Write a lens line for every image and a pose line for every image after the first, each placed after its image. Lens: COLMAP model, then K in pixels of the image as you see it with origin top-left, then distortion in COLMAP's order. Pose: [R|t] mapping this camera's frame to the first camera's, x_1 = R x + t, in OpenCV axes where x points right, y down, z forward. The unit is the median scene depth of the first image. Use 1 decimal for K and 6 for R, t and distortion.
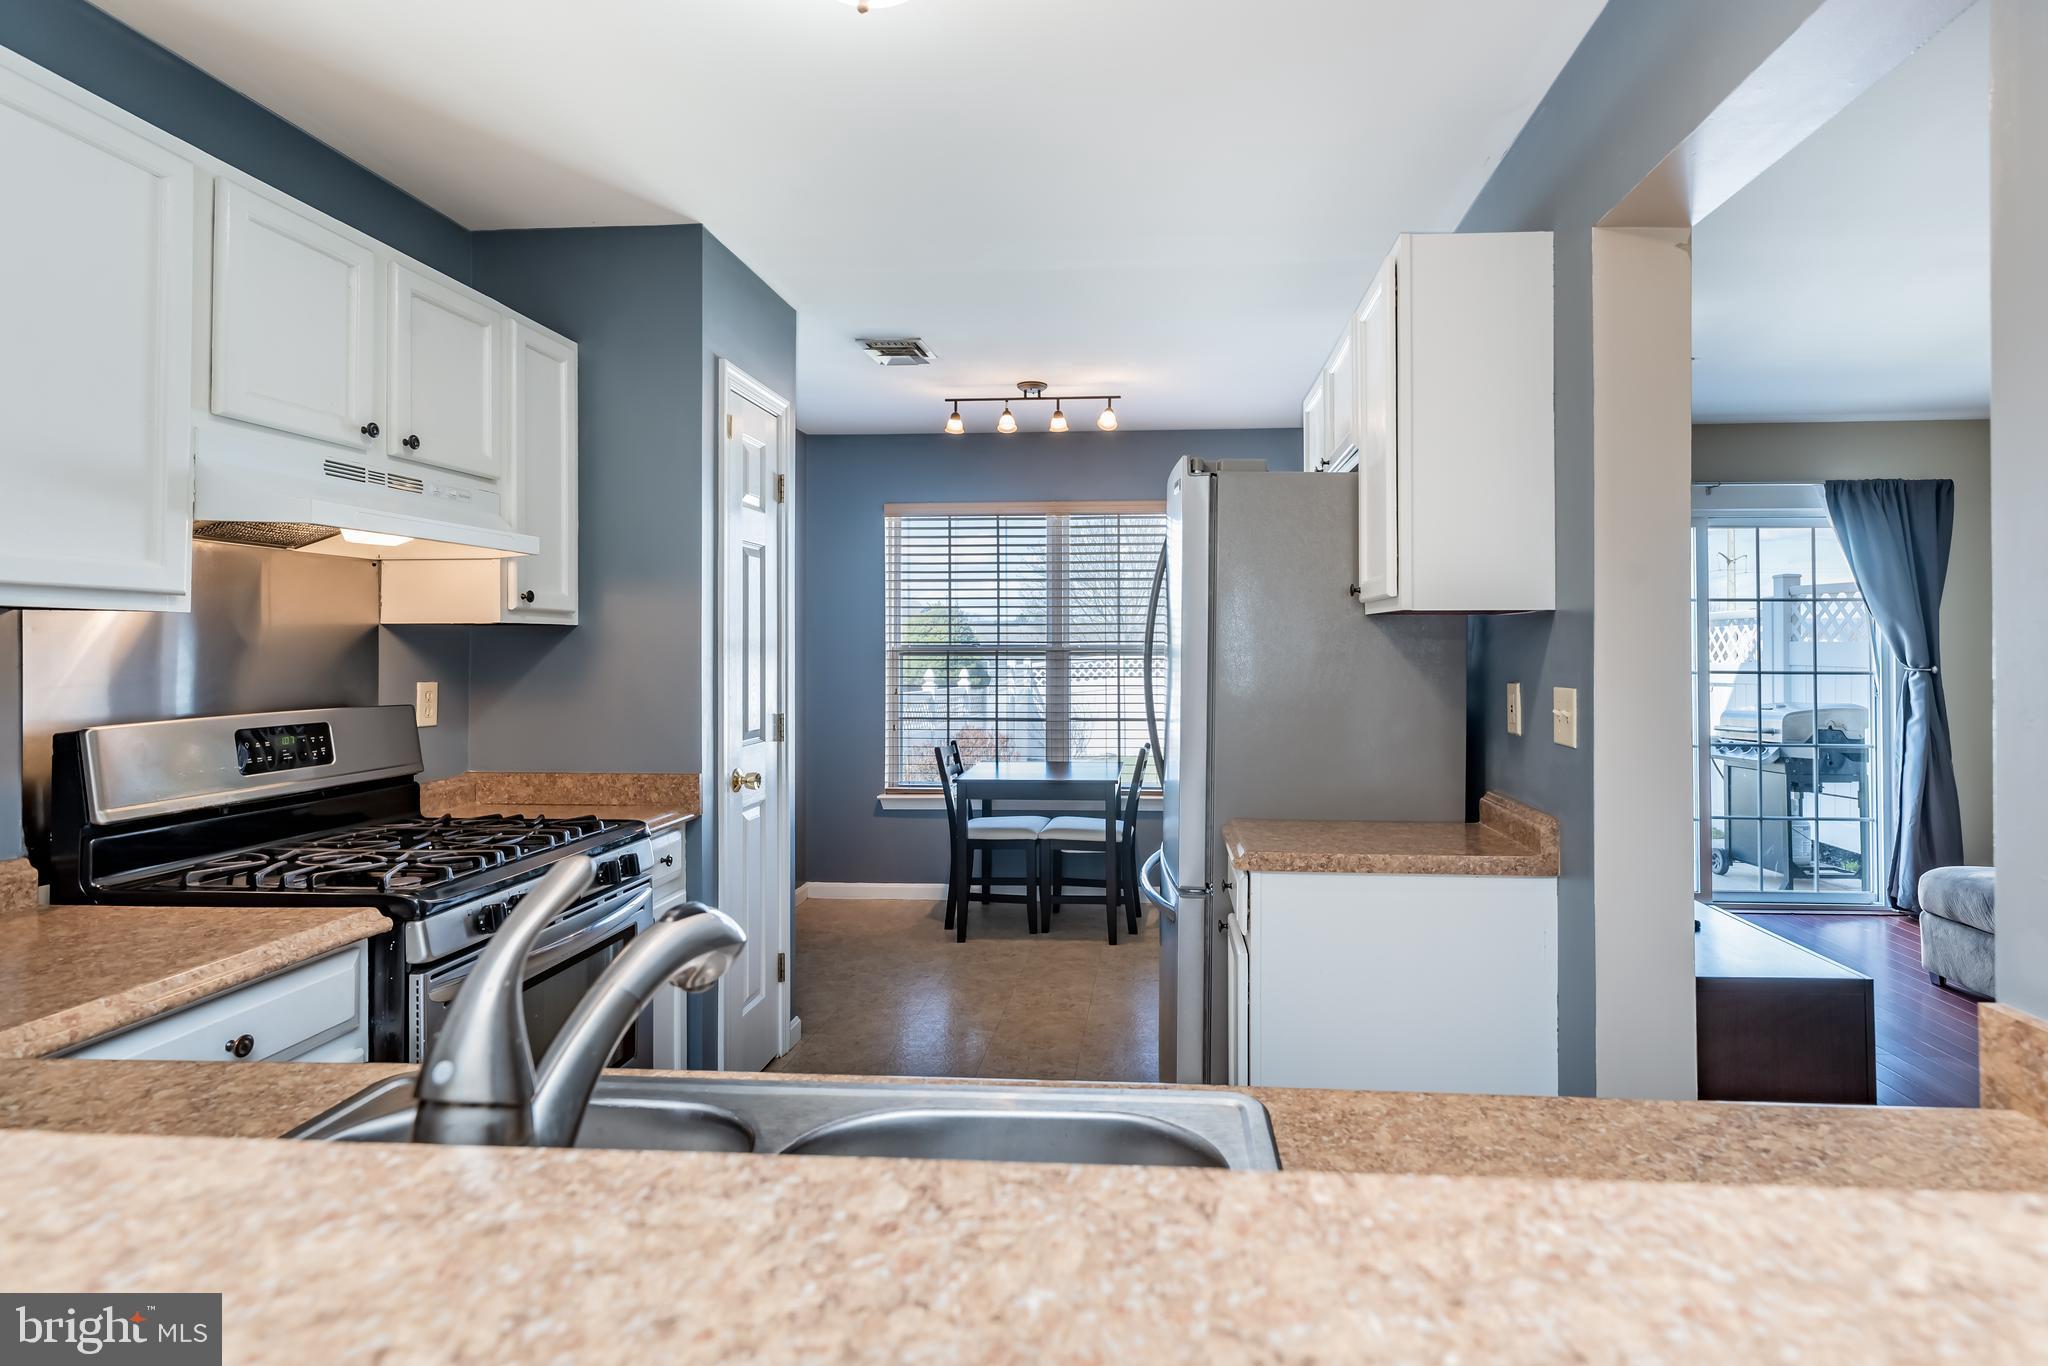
lens RADIAL K [[1053.1, 0, 1094.4], [0, 1053.1, 633.1], [0, 0, 1]] dist [0.000664, 0.000024]
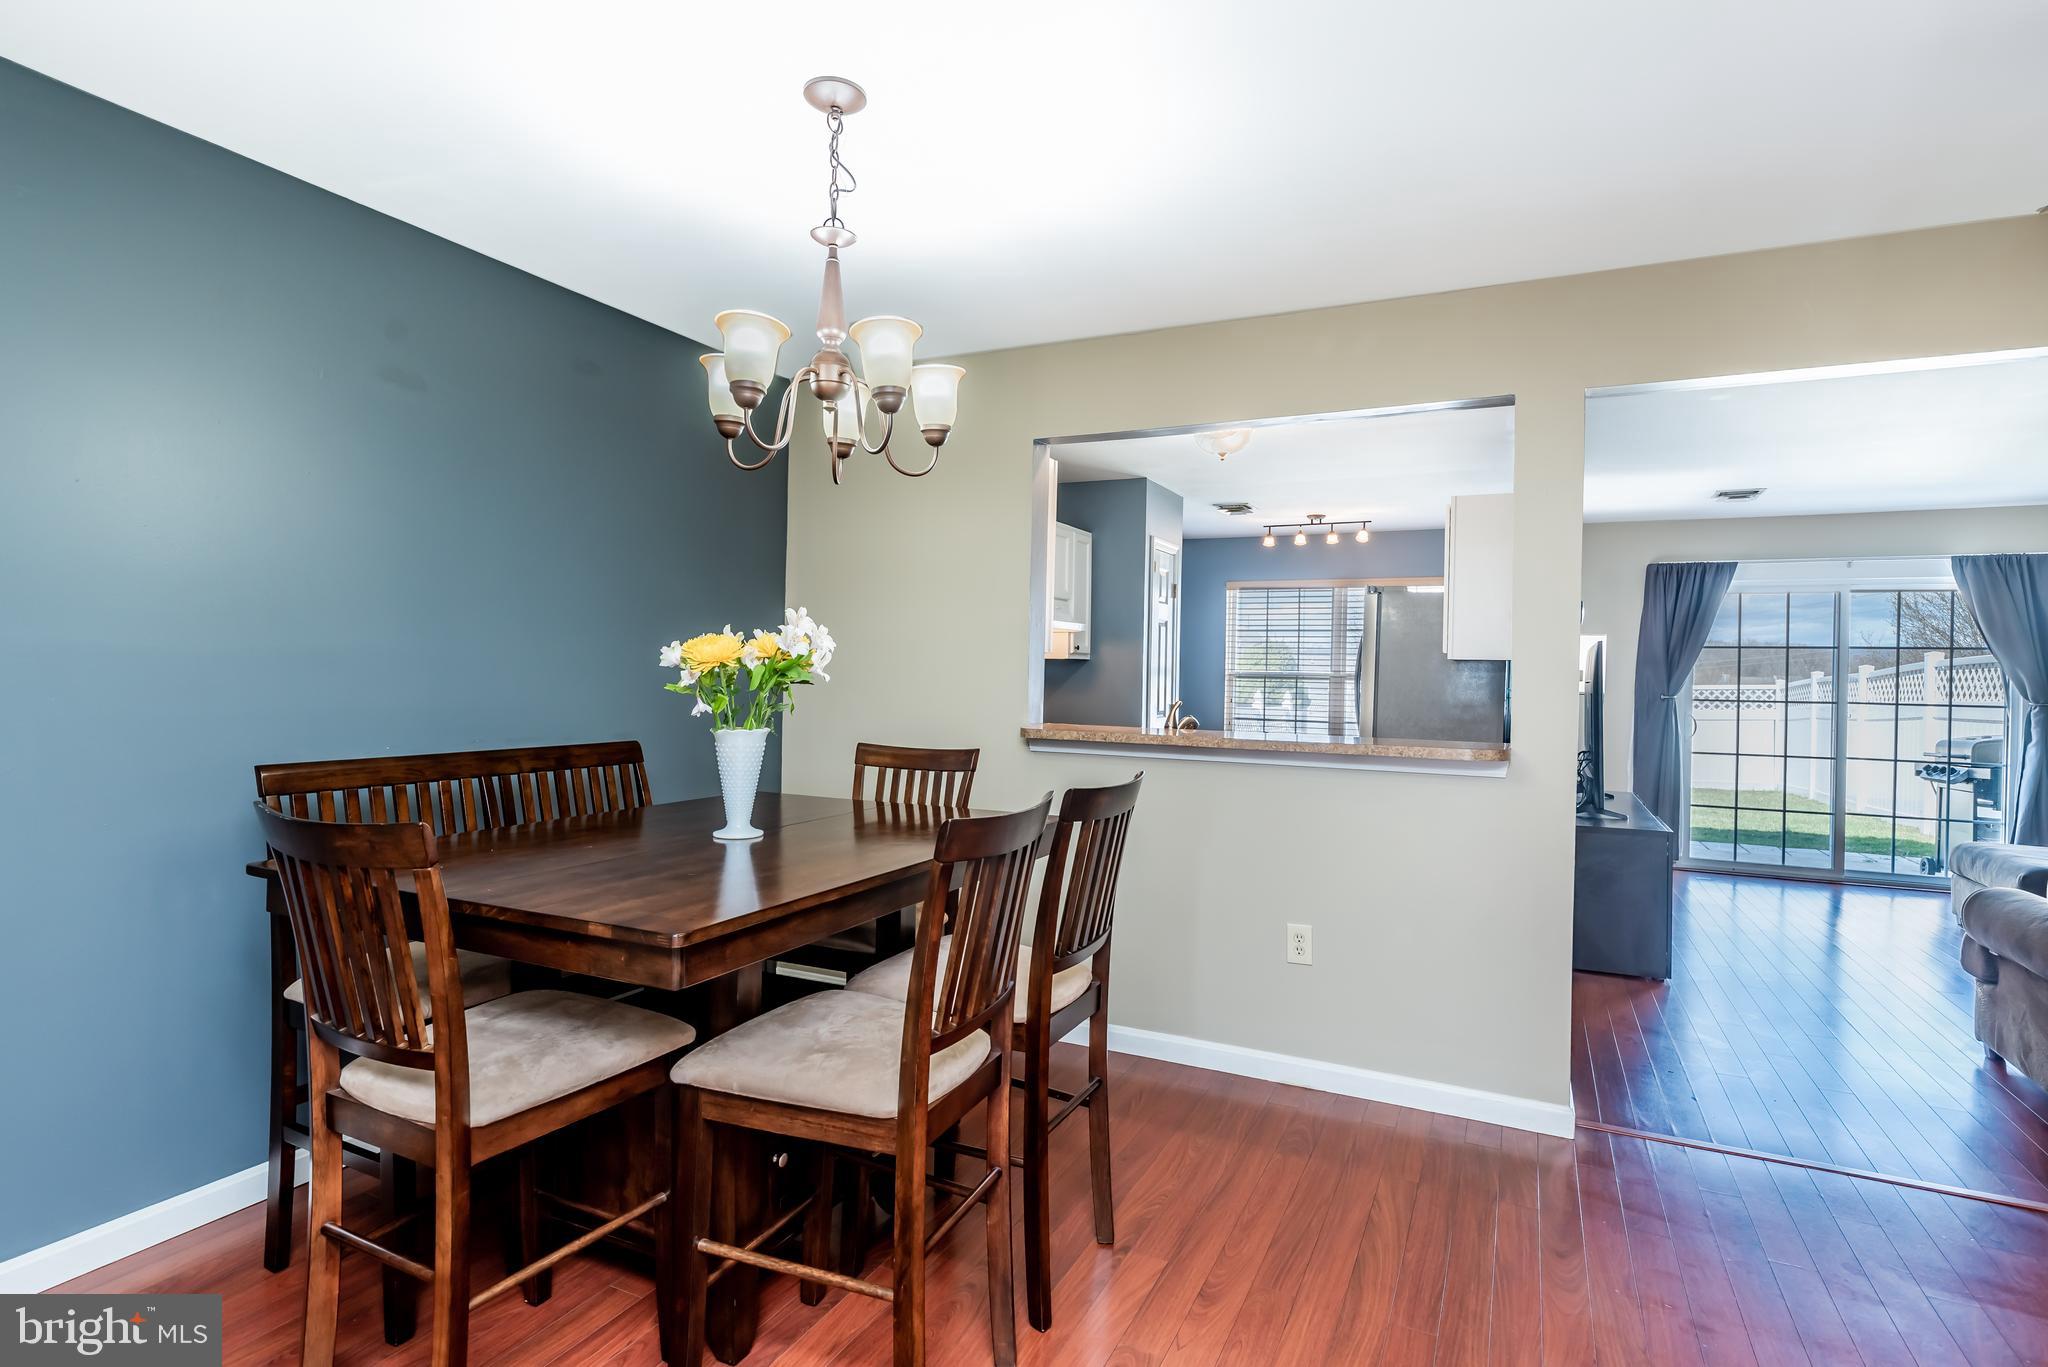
lens RADIAL K [[1017.2, 0, 1051.8], [0, 1017.2, 672.4], [0, 0, 1]] dist [-0.000673, 0.000373]
pose [[0.934427, 0.017480, -0.355727, 0.118054], [-0.013798, 0.999822, 0.012886, -0.003700], [0.355888, -0.007133, 0.934501, -0.607544]]
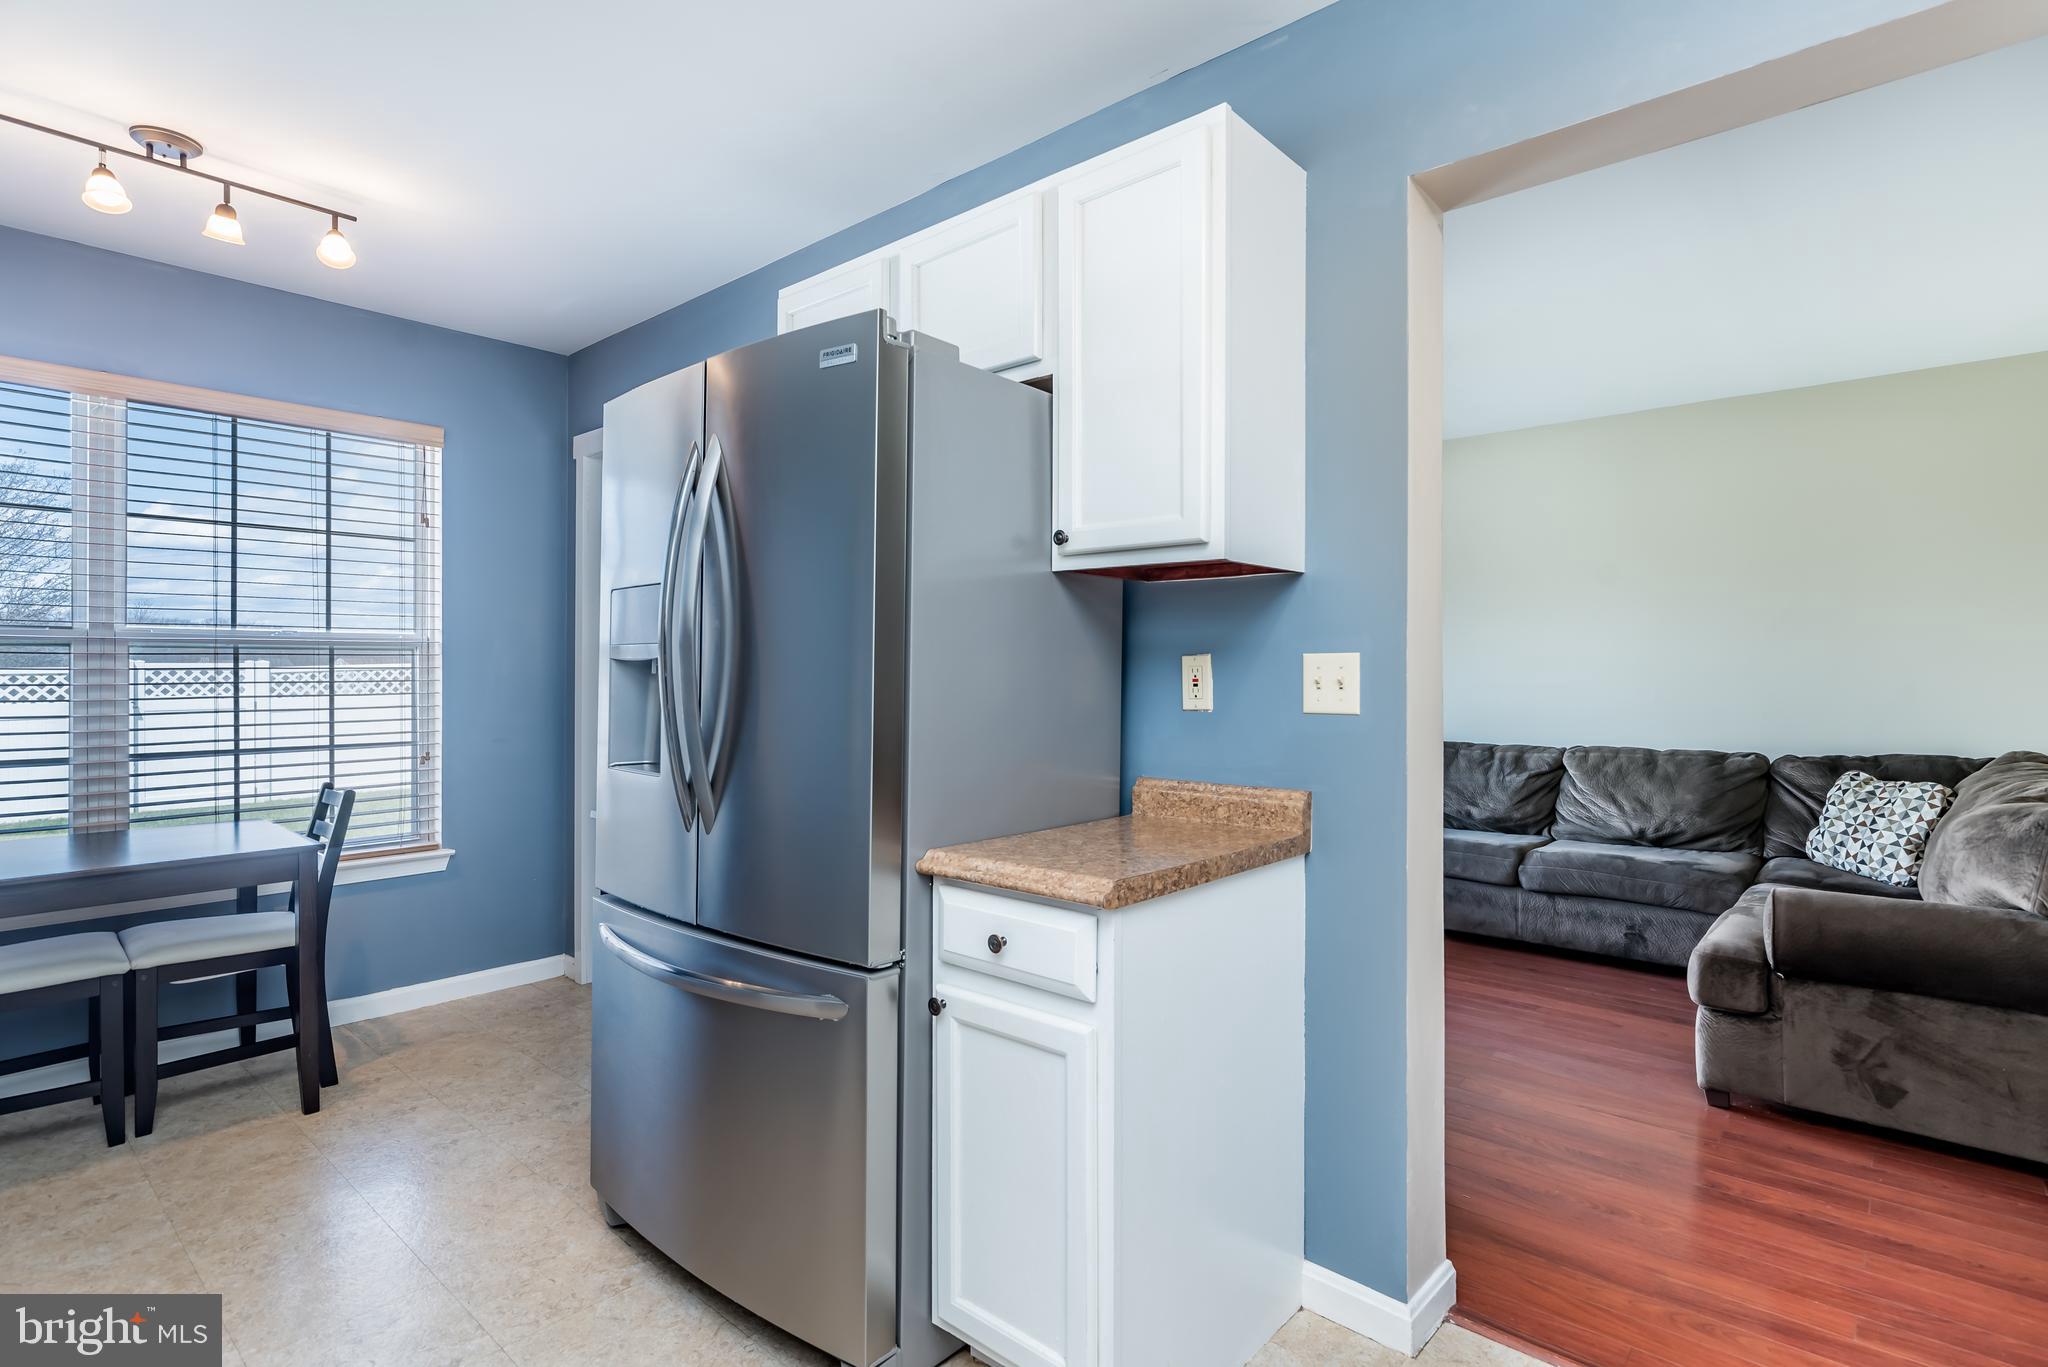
lens RADIAL K [[1017.2, 0, 1051.8], [0, 1017.2, 672.4], [0, 0, 1]] dist [-0.000673, 0.000373]
pose [[0.588264, -0.002885, 0.808664, -0.201047], [-0.009022, 0.999908, 0.010130, 0.028374], [-0.808619, -0.013255, 0.588184, 0.296483]]
